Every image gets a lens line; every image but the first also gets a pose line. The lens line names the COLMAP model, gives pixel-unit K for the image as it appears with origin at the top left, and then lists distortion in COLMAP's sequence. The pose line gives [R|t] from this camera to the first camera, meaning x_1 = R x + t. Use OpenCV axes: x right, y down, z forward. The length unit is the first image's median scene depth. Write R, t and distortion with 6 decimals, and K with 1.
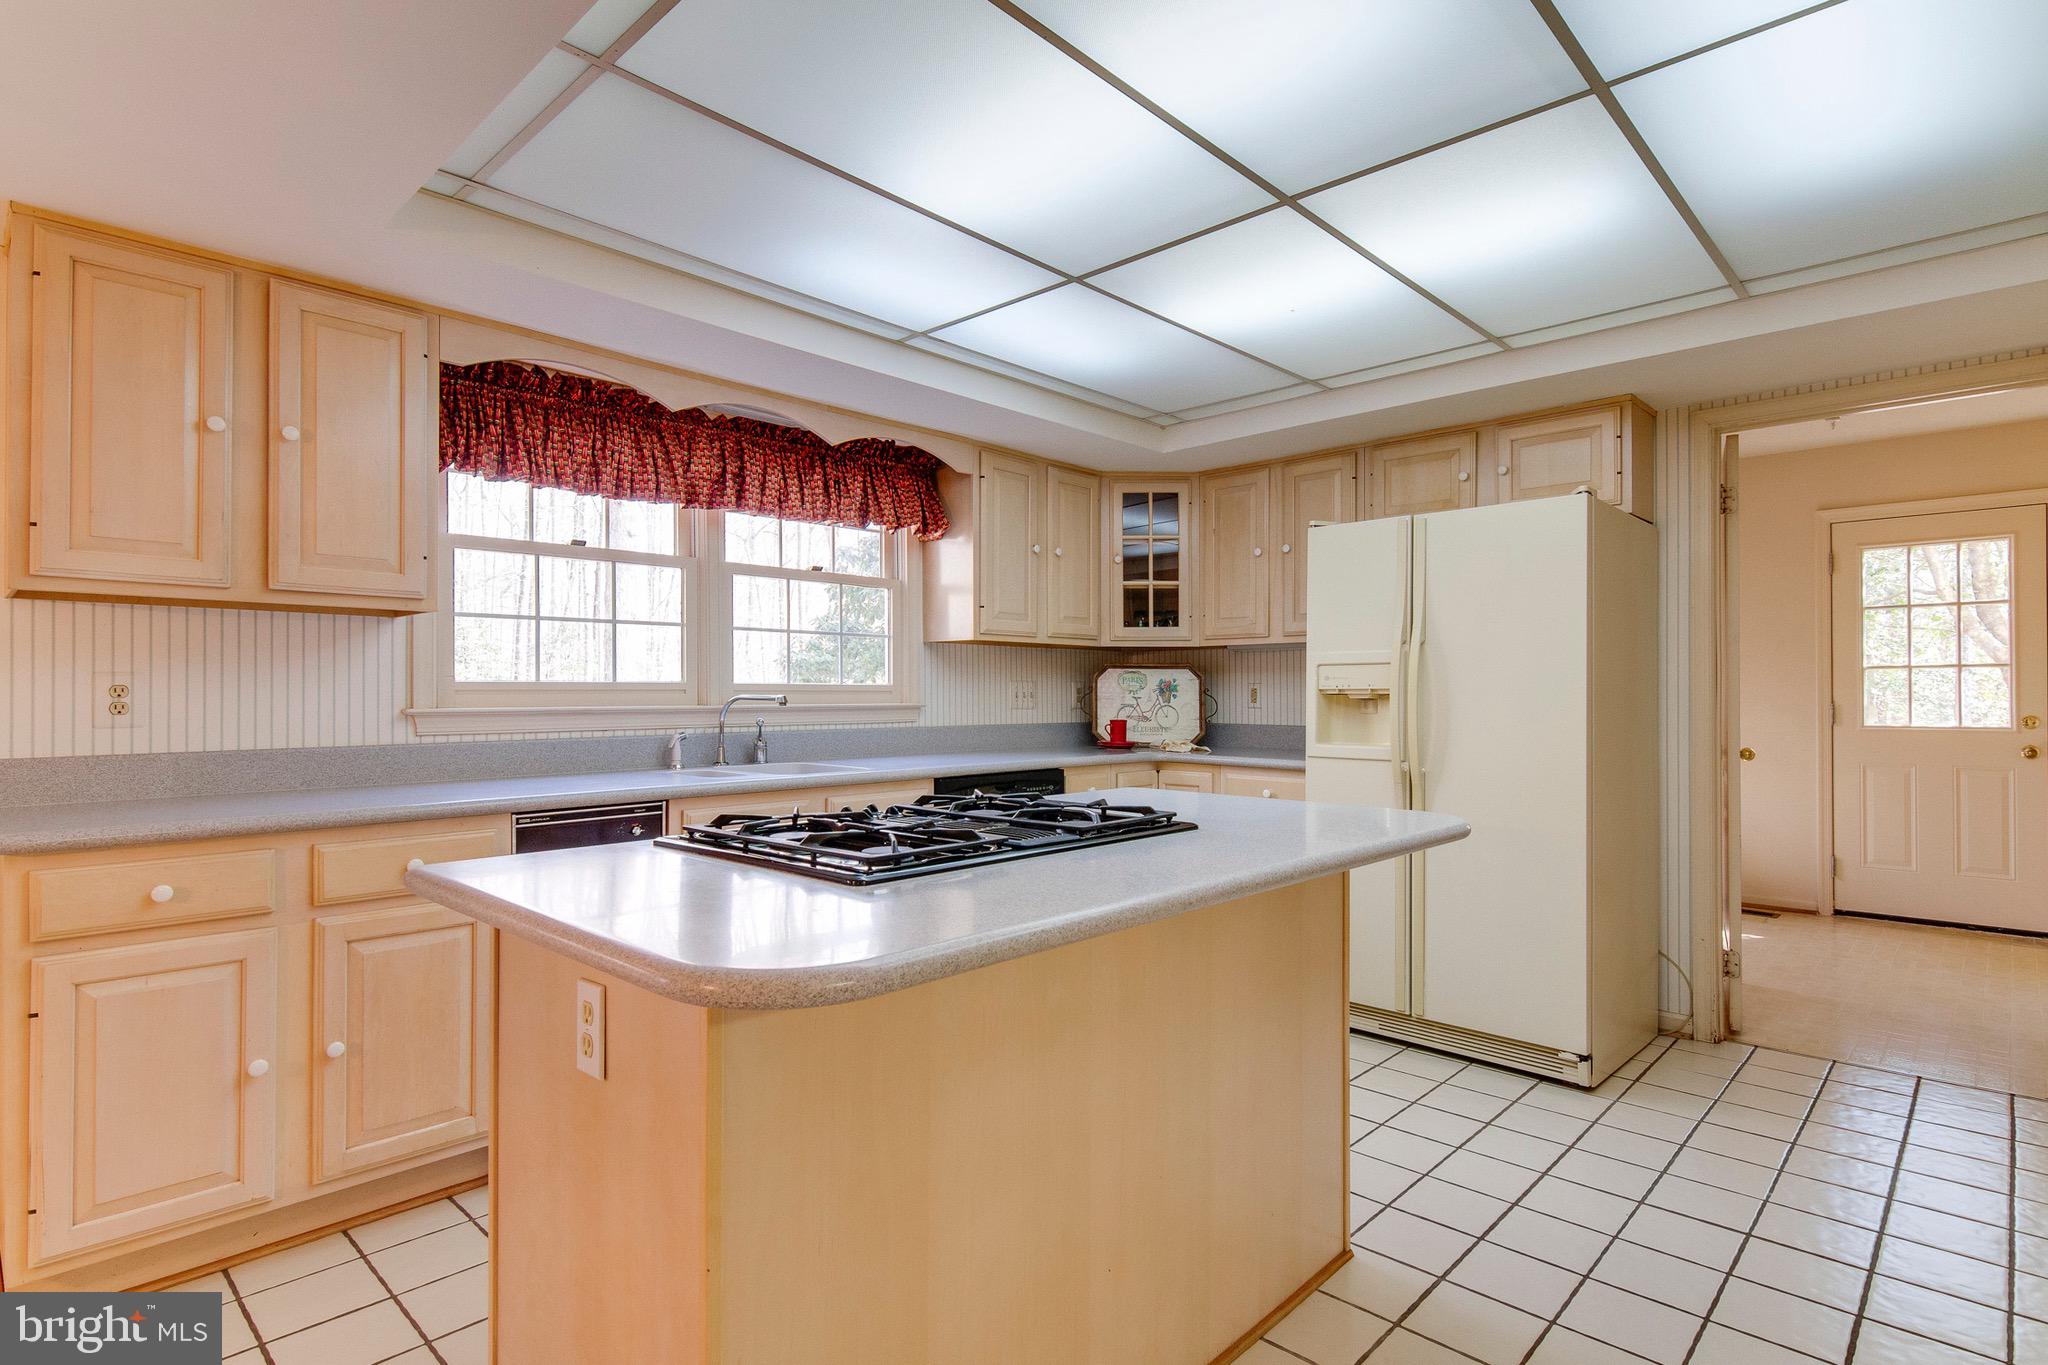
lens RADIAL K [[1050.6, 0, 1006.5], [0, 1050.6, 685.7], [0, 0, 1]] dist [0.016928, -0.004363]
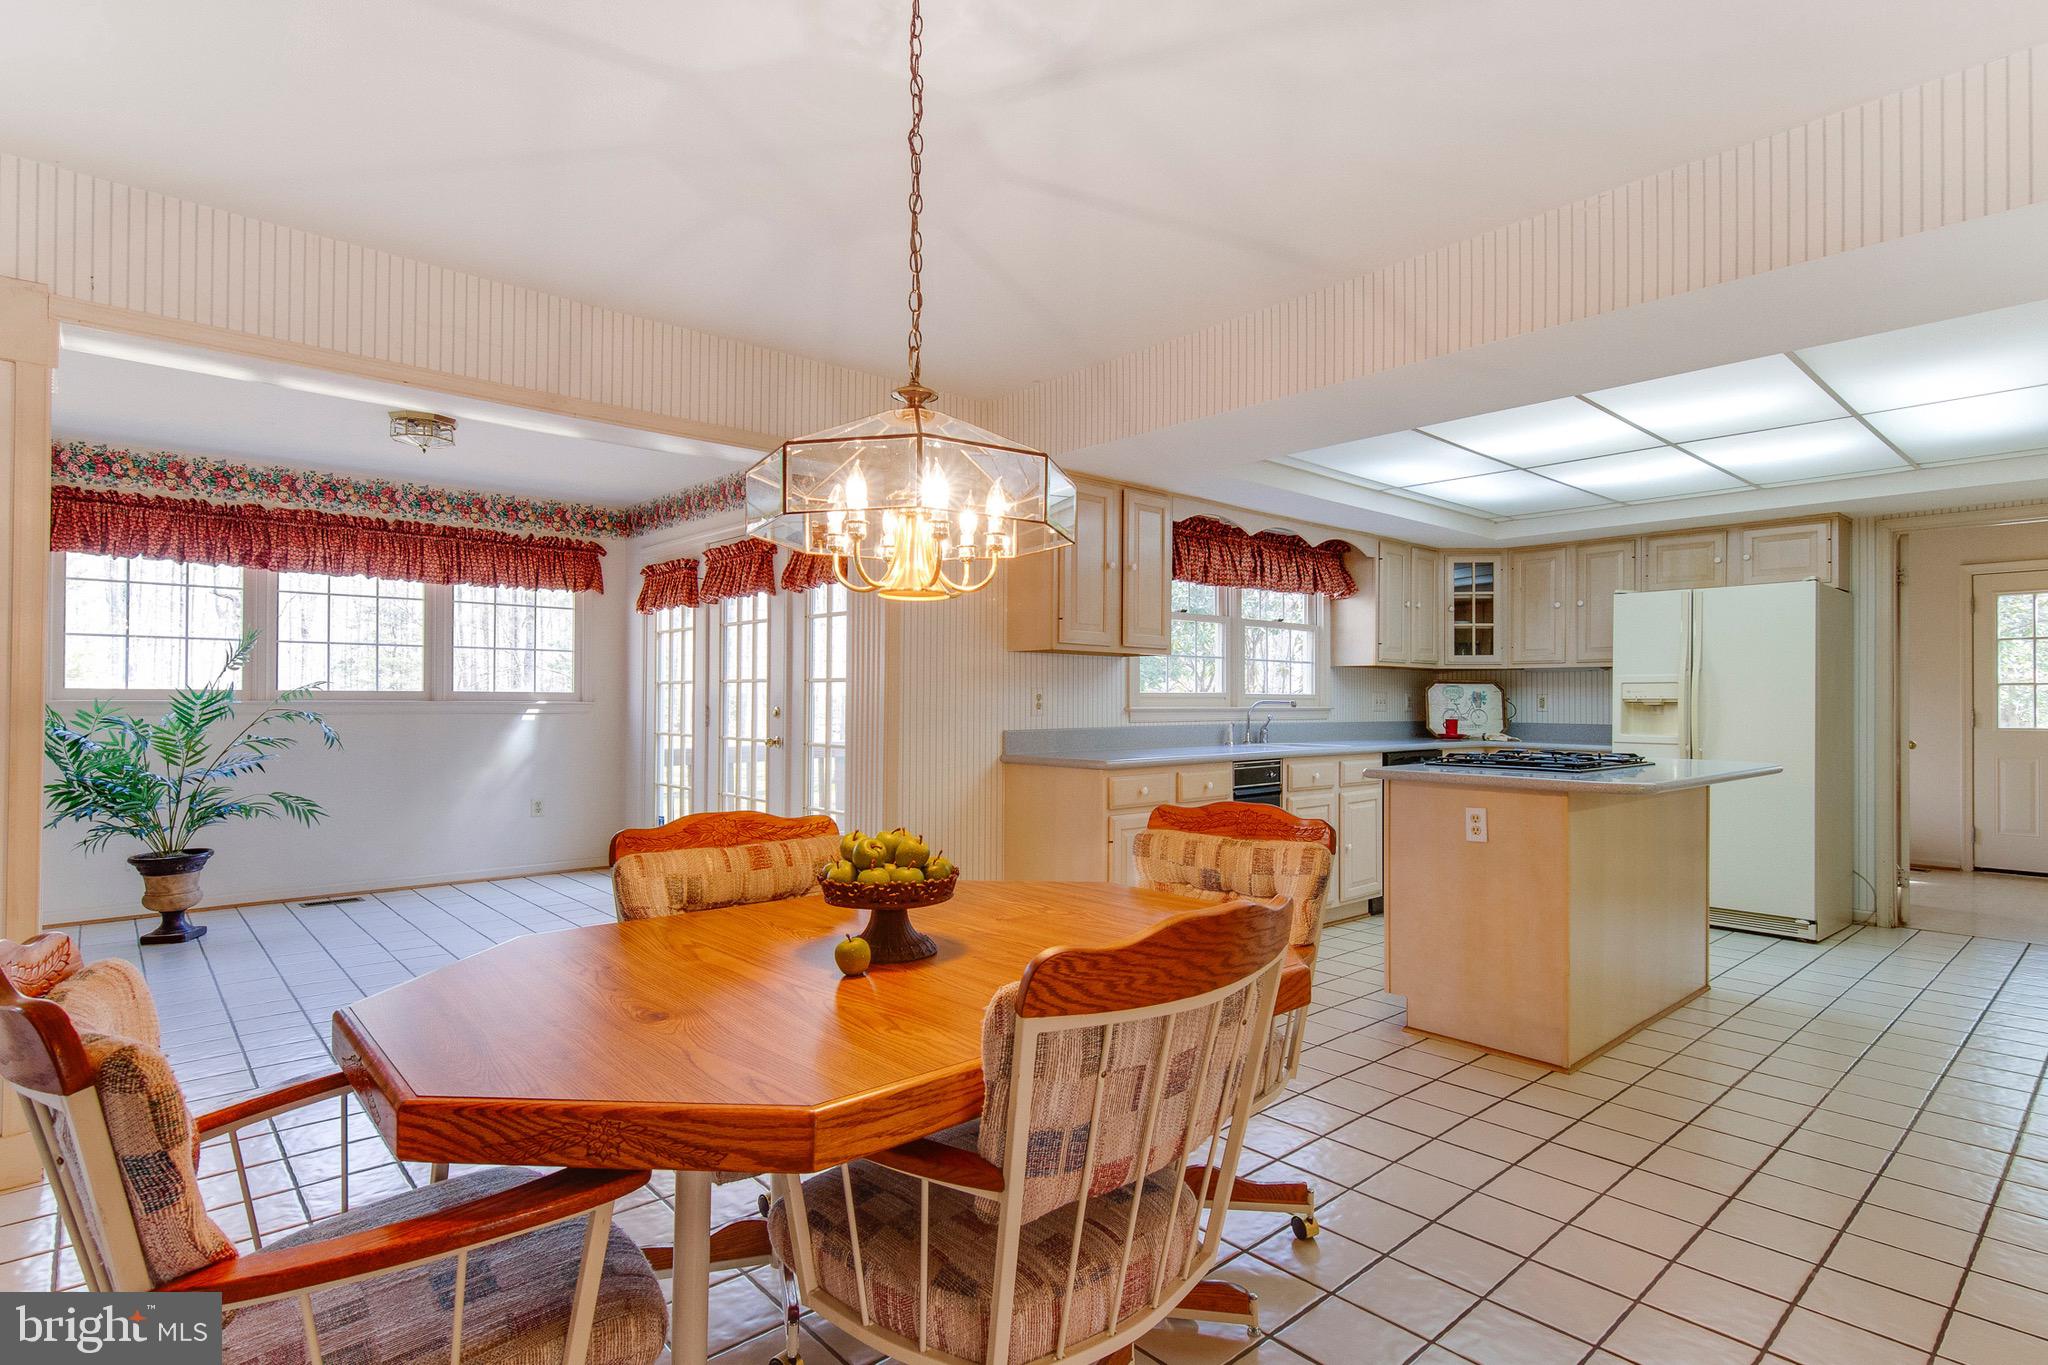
lens RADIAL K [[1050.6, 0, 1021.7], [0, 1050.6, 692.3], [0, 0, 1]] dist [0.016928, -0.004363]
pose [[0.997674, 0.003560, -0.068070, -0.477005], [-0.003631, 0.999993, -0.000917, -0.001264], [0.068066, 0.001162, 0.997680, -0.610436]]
